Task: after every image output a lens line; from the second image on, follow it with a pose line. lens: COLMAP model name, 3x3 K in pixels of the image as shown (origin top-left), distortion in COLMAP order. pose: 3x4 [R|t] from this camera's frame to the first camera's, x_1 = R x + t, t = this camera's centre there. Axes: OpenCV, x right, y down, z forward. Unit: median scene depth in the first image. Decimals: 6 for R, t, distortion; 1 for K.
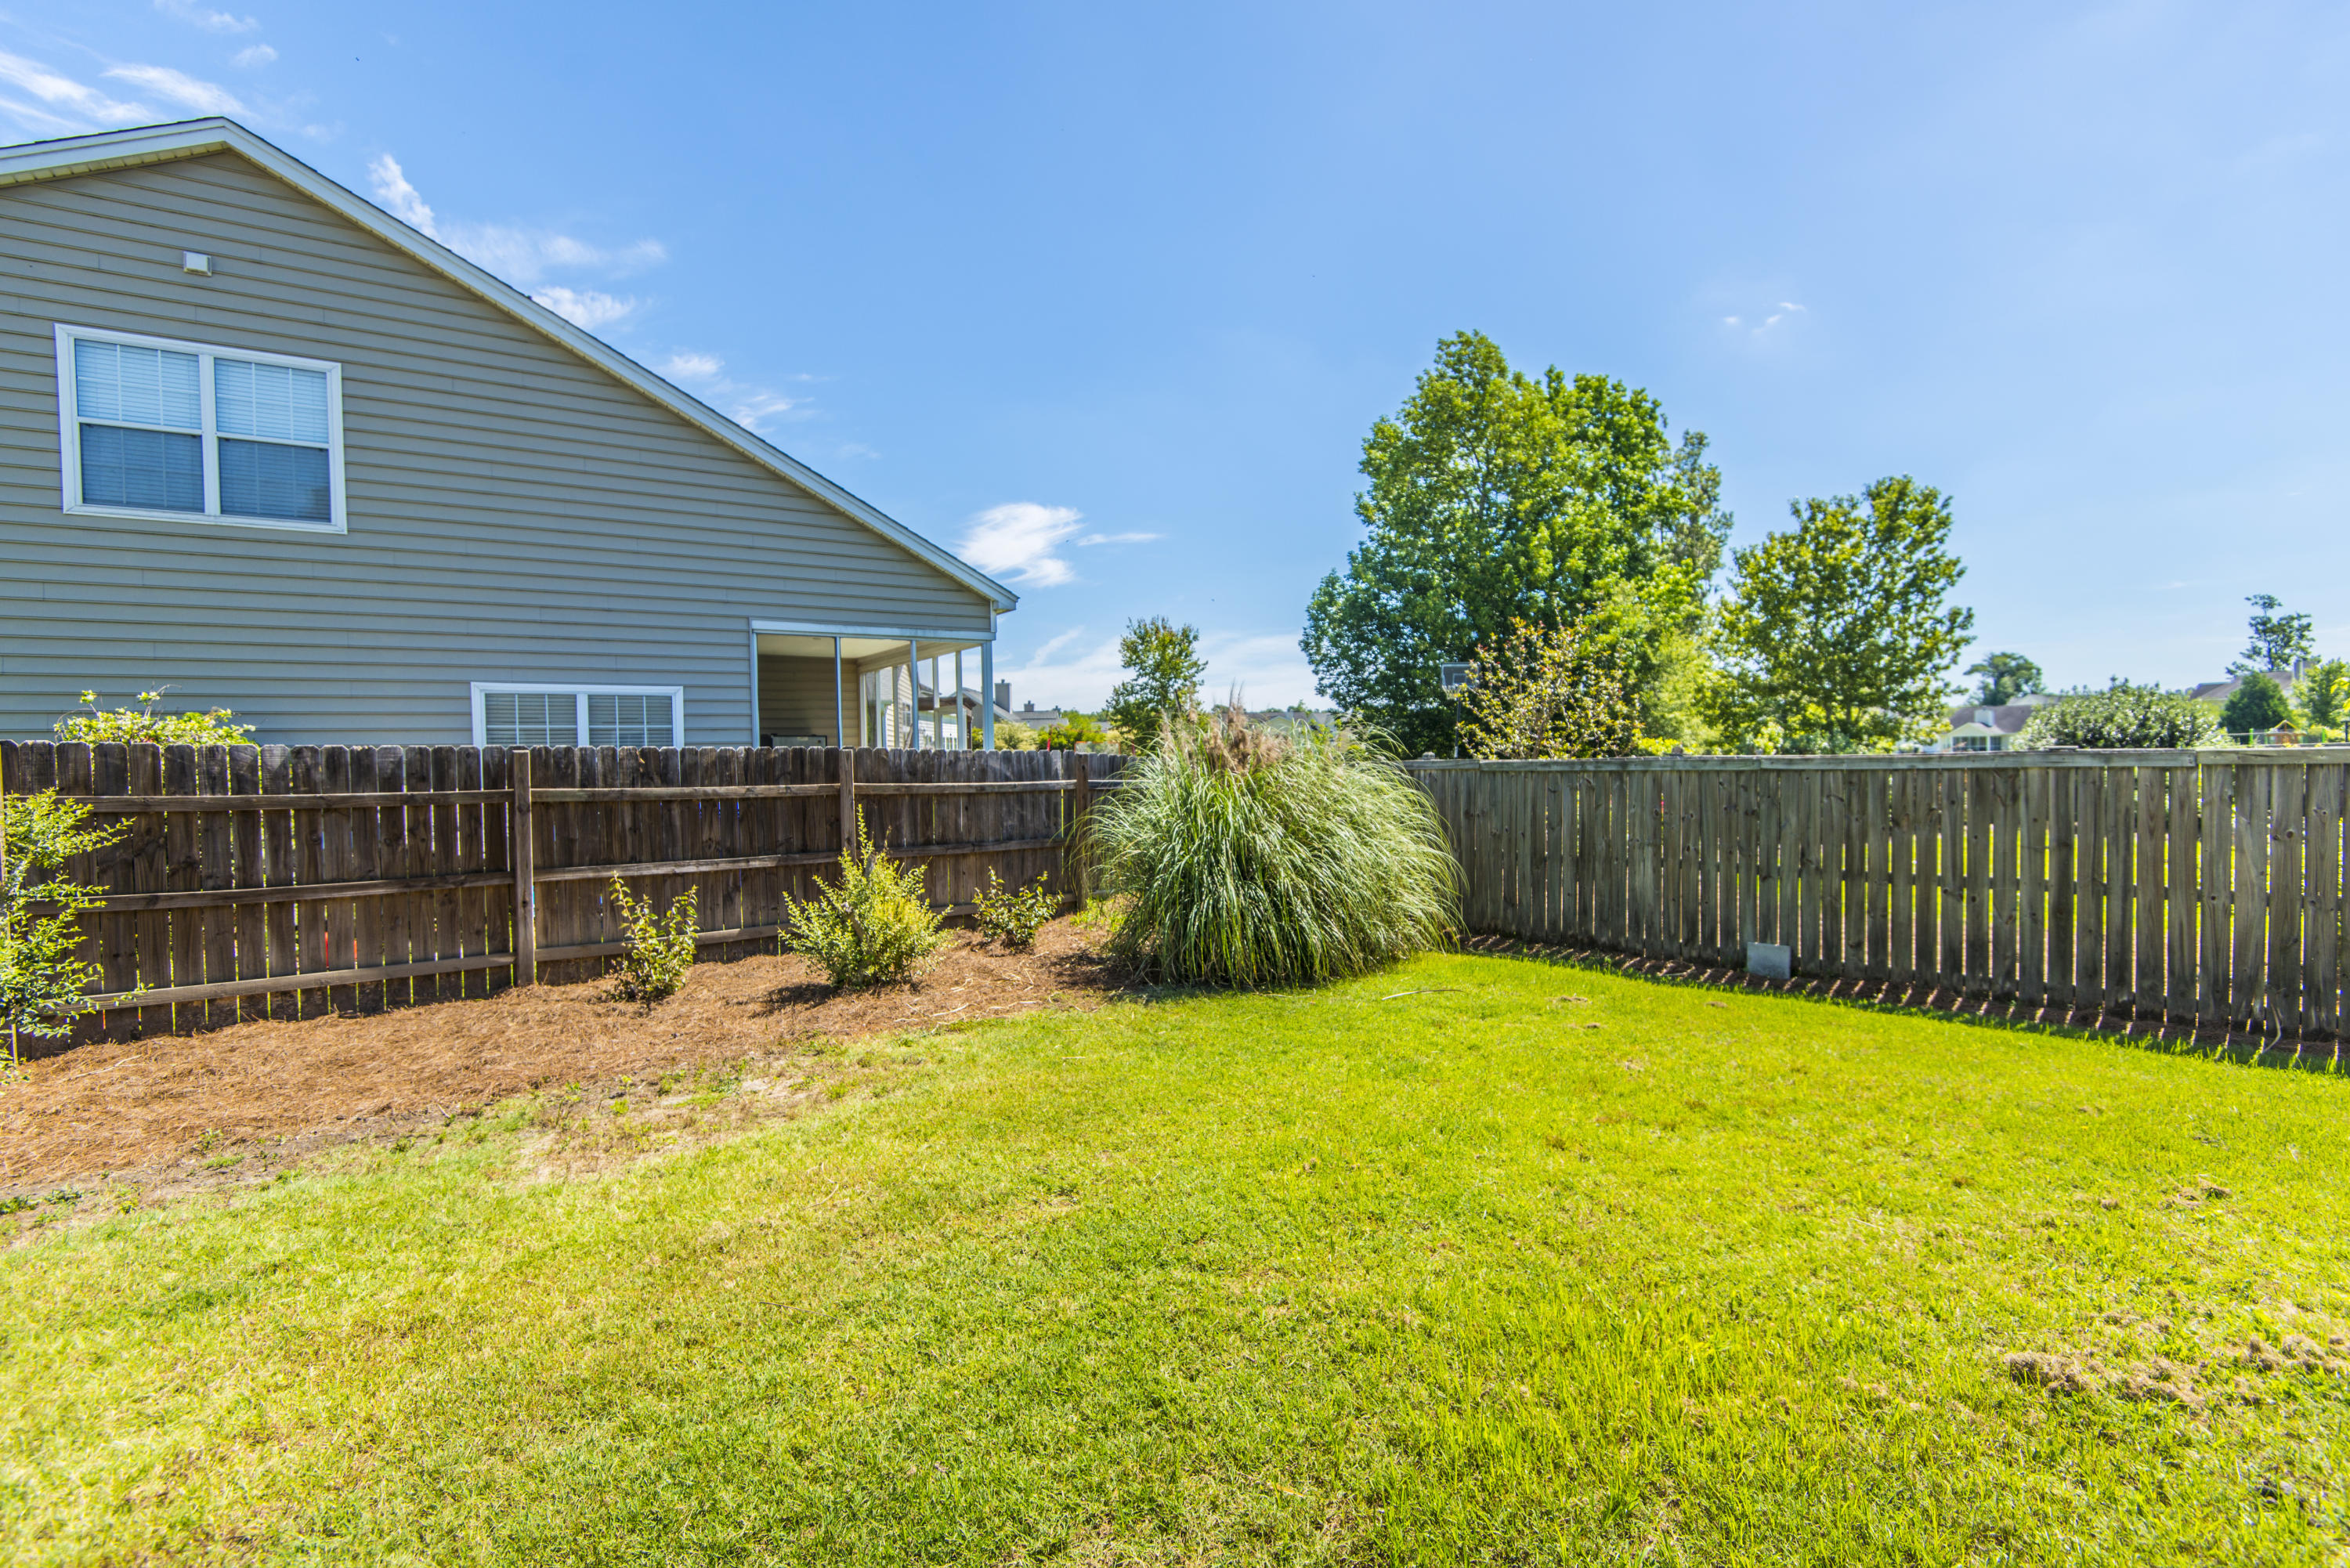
lens RADIAL K [[1069.2, 0, 1166.0], [0, 1069.2, 778.4], [0, 0, 1]] dist [0.013596, -0.006561]
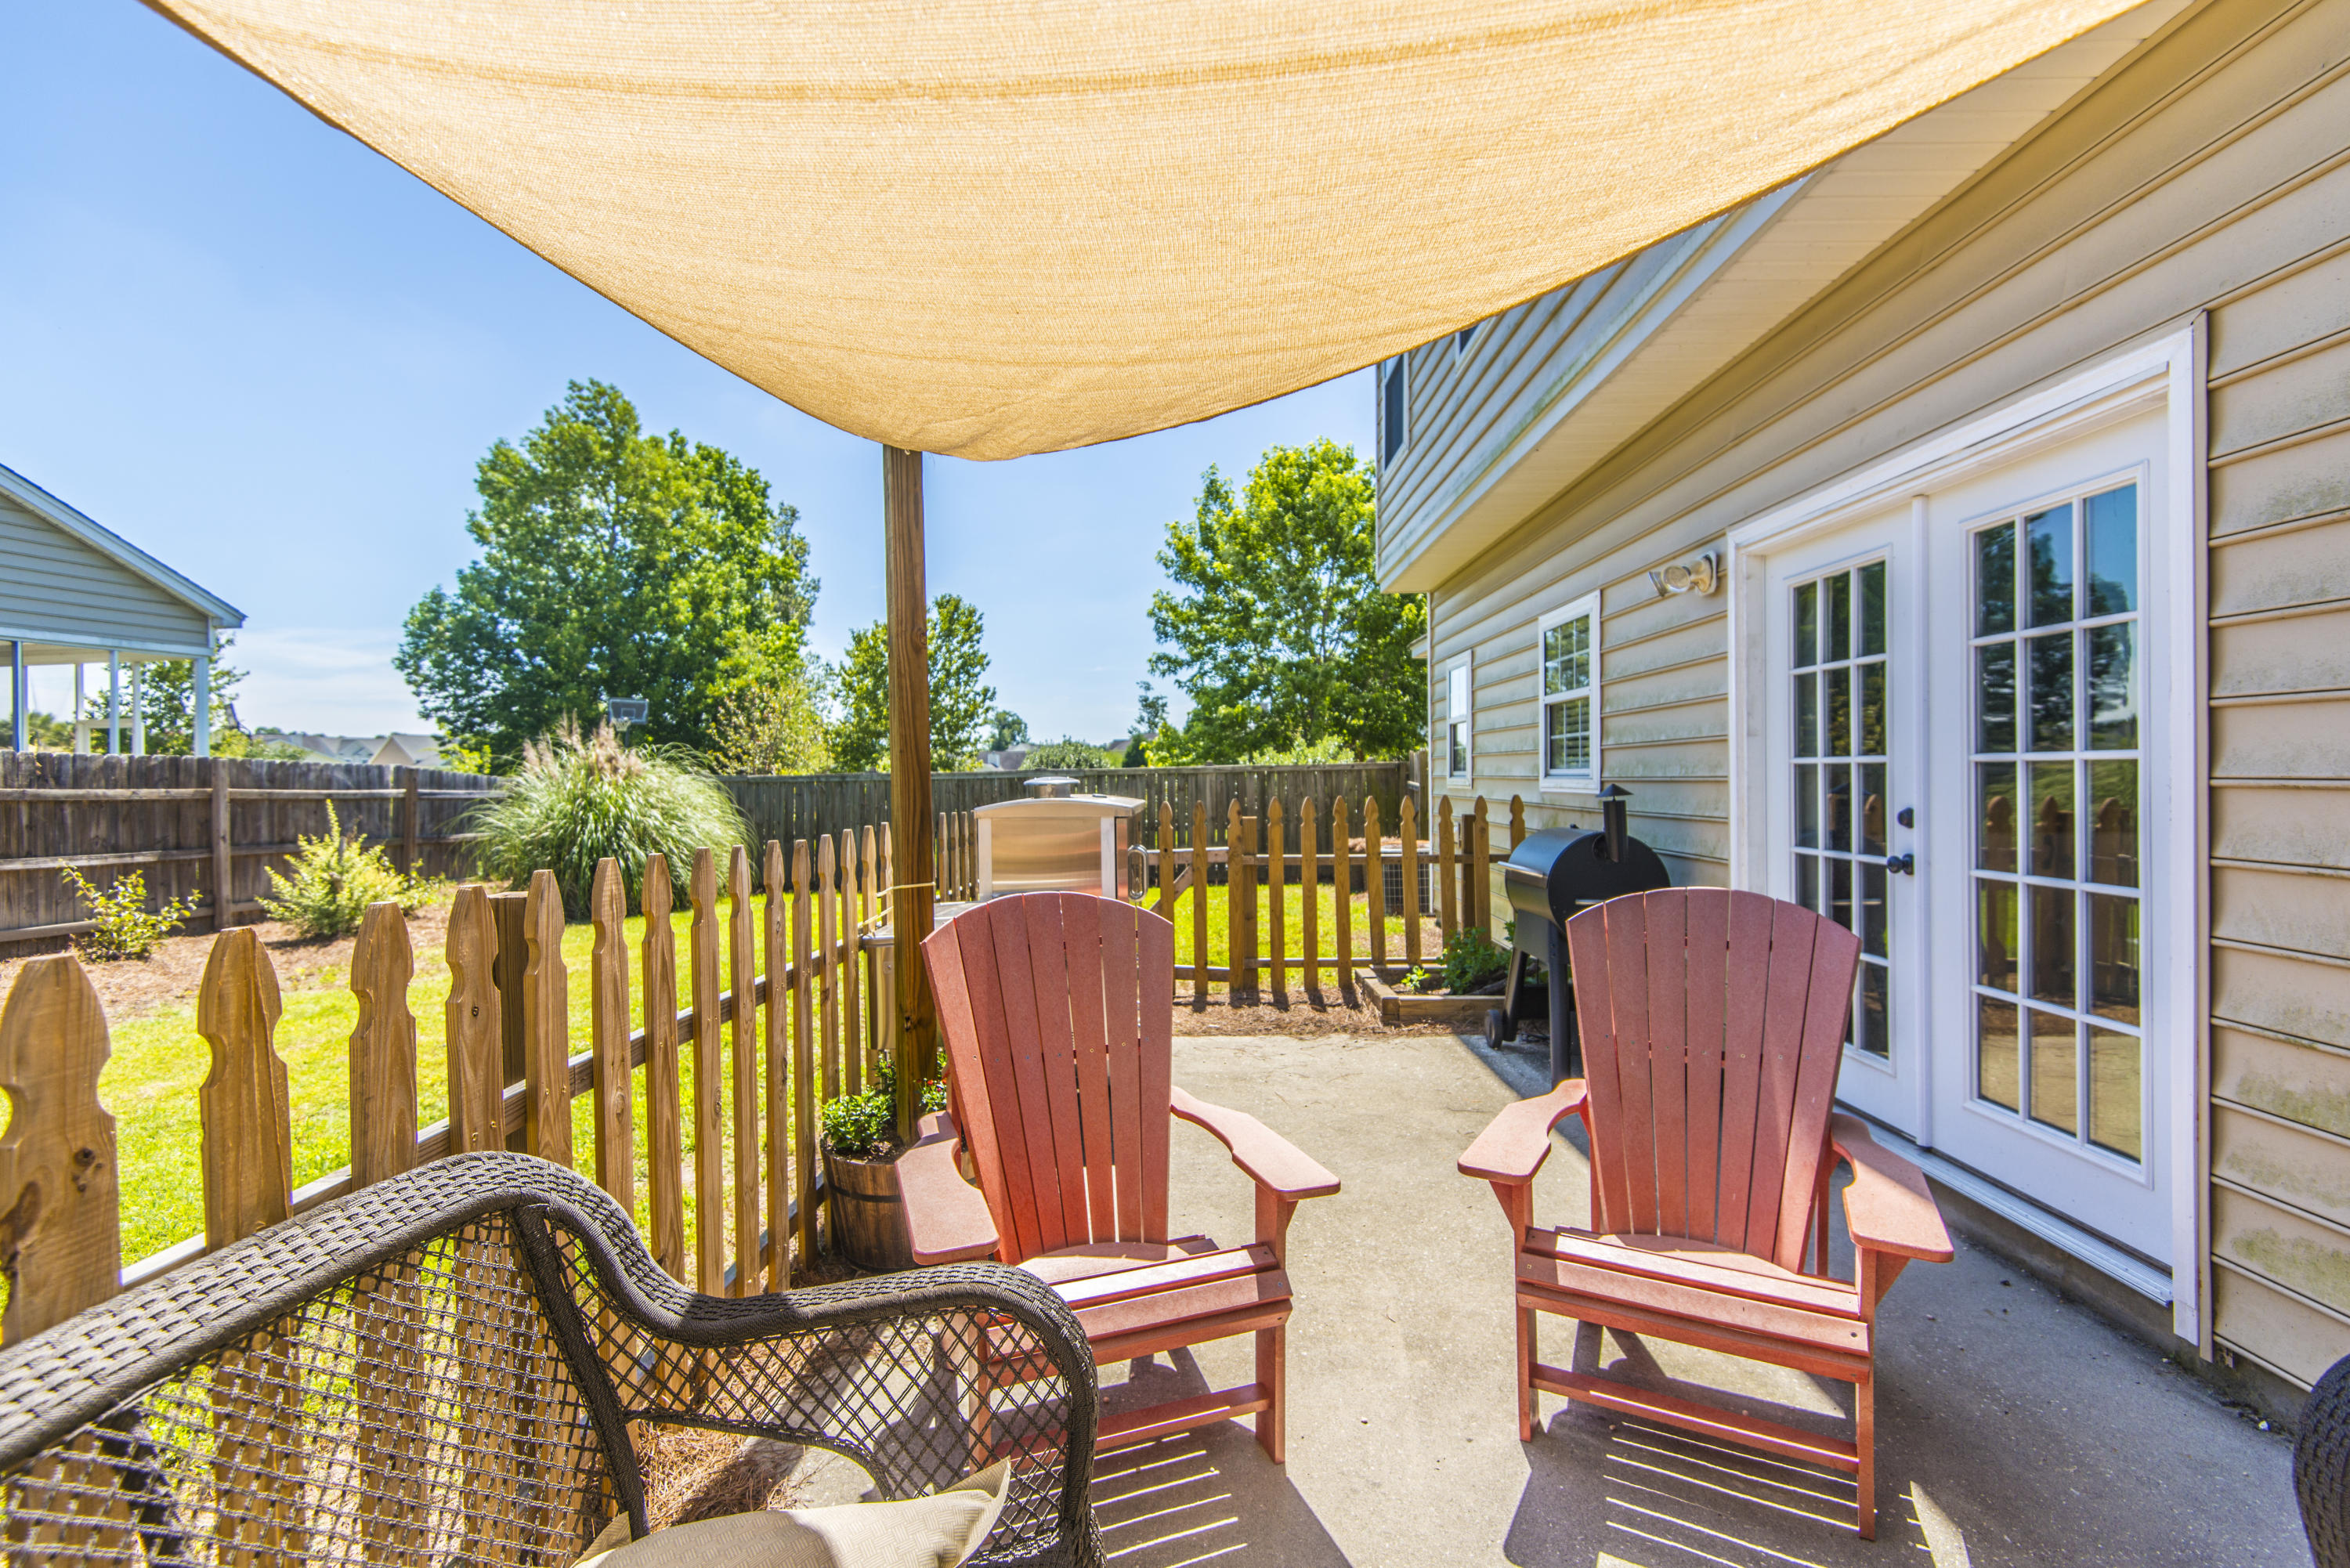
lens RADIAL K [[1069.2, 0, 1174.3], [0, 1069.2, 786.0], [0, 0, 1]] dist [0.013596, -0.006561]
pose [[0.682635, 0.003891, 0.730750, -0.101862], [0.015137, 0.999696, -0.019463, 0.009090], [-0.730603, 0.024348, 0.682368, -0.121056]]
